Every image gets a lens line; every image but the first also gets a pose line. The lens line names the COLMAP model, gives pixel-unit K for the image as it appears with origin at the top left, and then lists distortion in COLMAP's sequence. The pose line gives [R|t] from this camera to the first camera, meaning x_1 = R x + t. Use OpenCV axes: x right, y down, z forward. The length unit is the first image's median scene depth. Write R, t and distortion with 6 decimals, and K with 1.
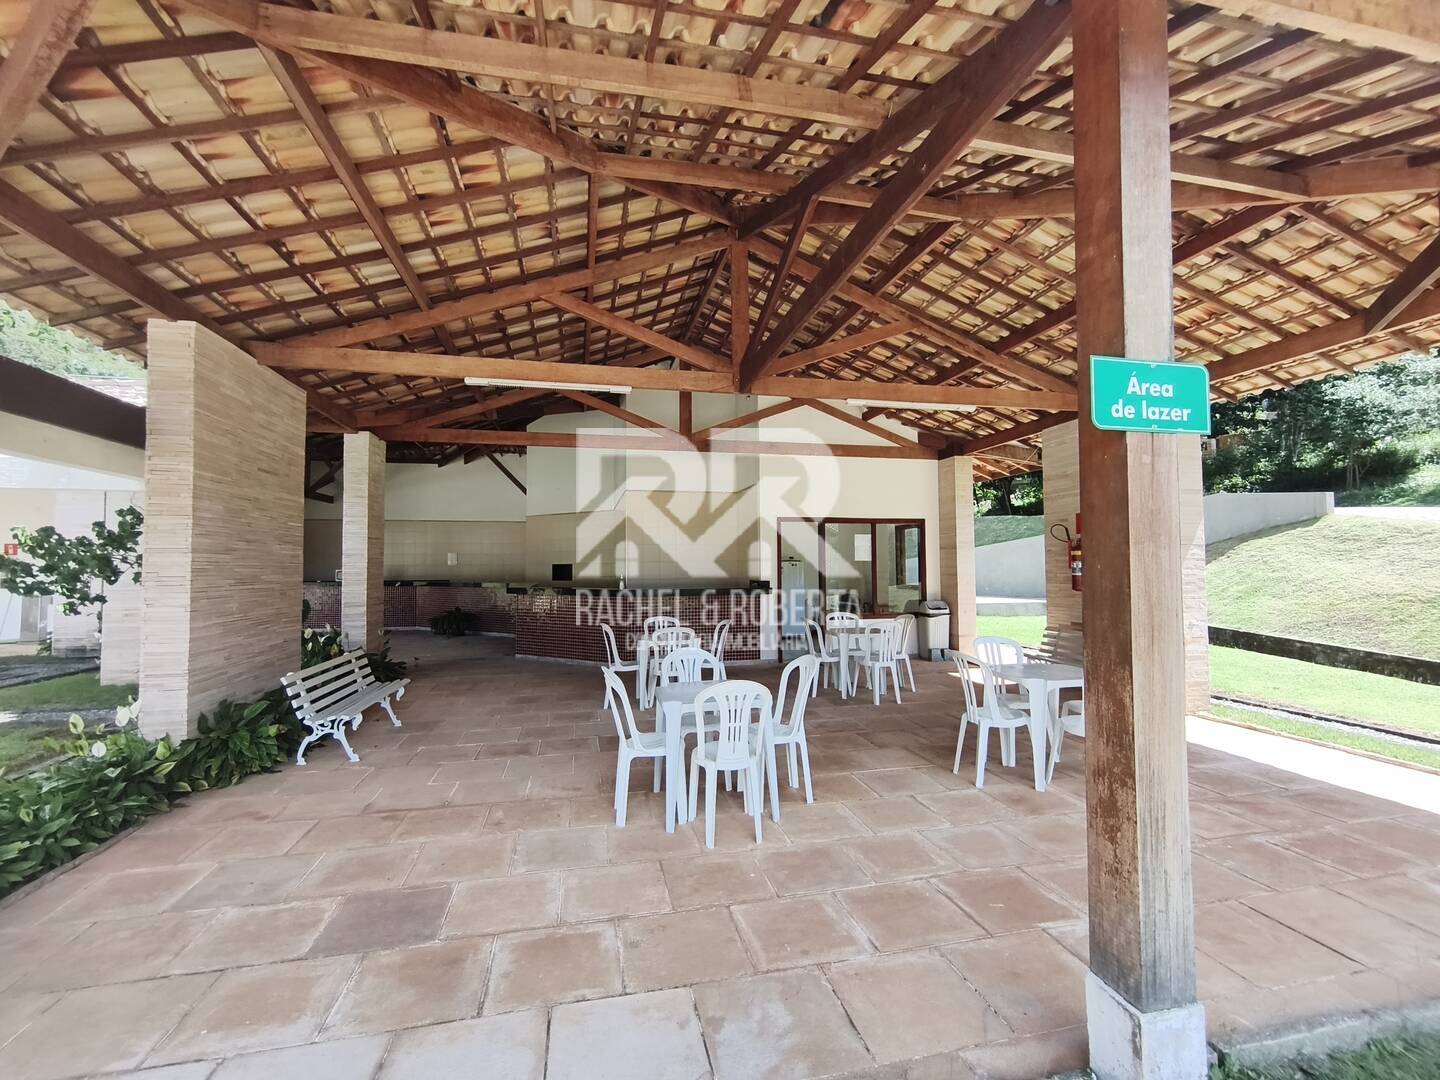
lens RADIAL K [[625.3, 0, 712.2], [0, 625.3, 545.1], [0, 0, 1]] dist [0.011036, -0.000098]
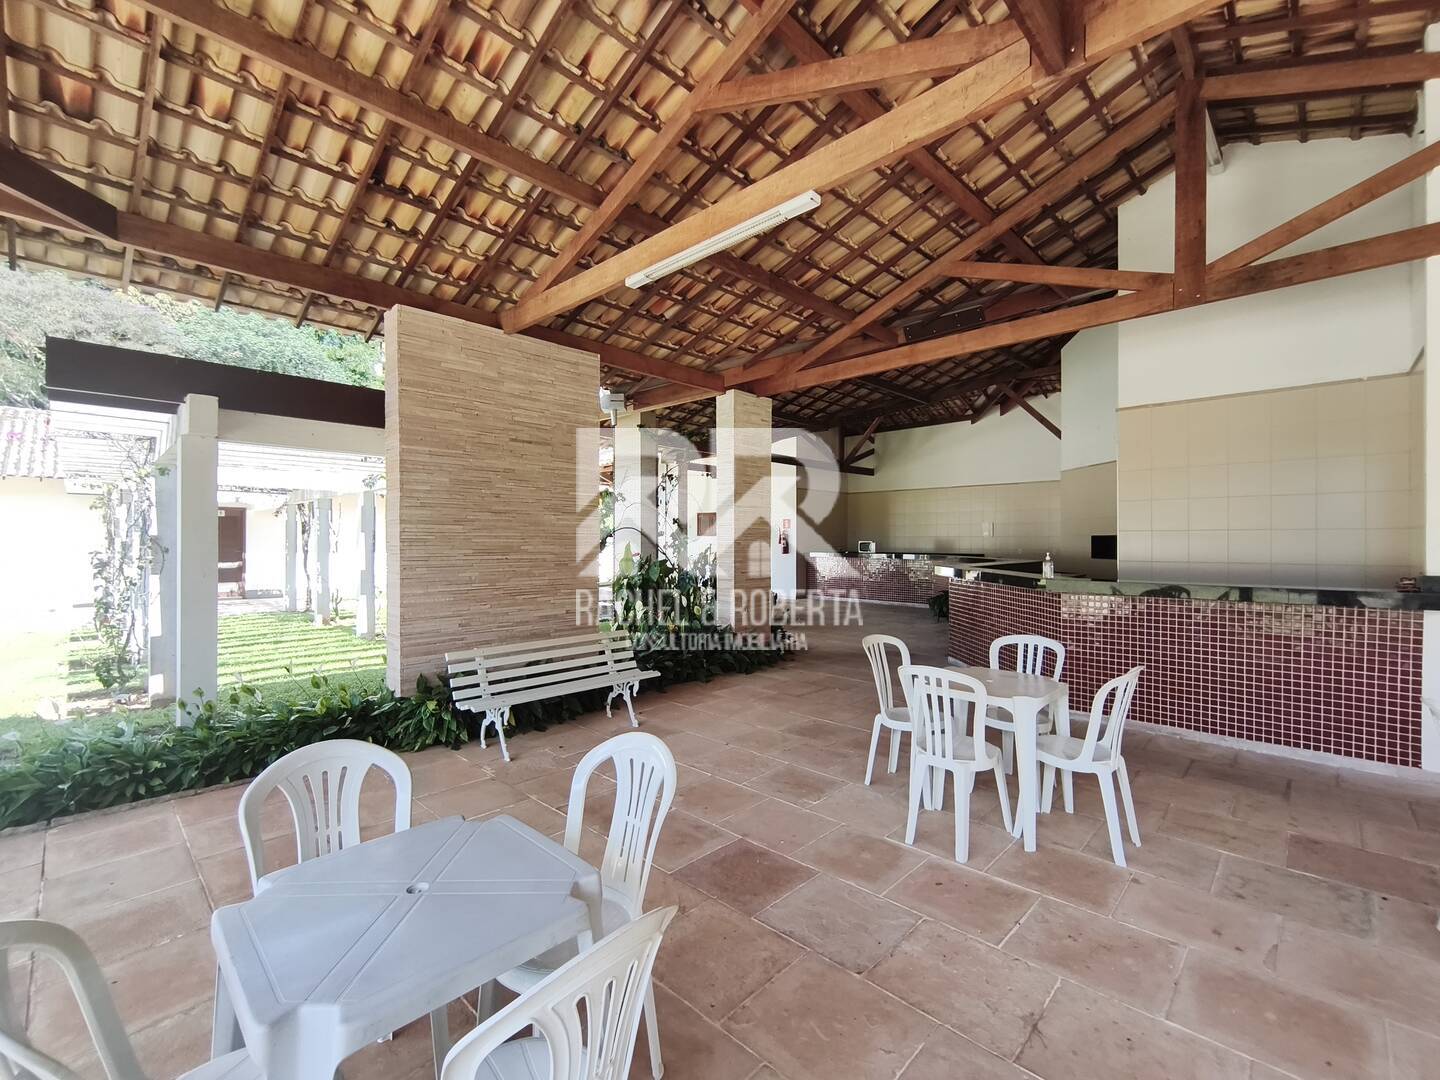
lens RADIAL K [[625.3, 0, 718.2], [0, 625.3, 540.7], [0, 0, 1]] dist [0.011036, -0.000098]
pose [[0.548825, 0.004924, -0.835923, 0.303142], [0.025024, 0.999438, 0.022316, 0.026585], [0.835563, -0.033166, 0.548393, 0.744357]]
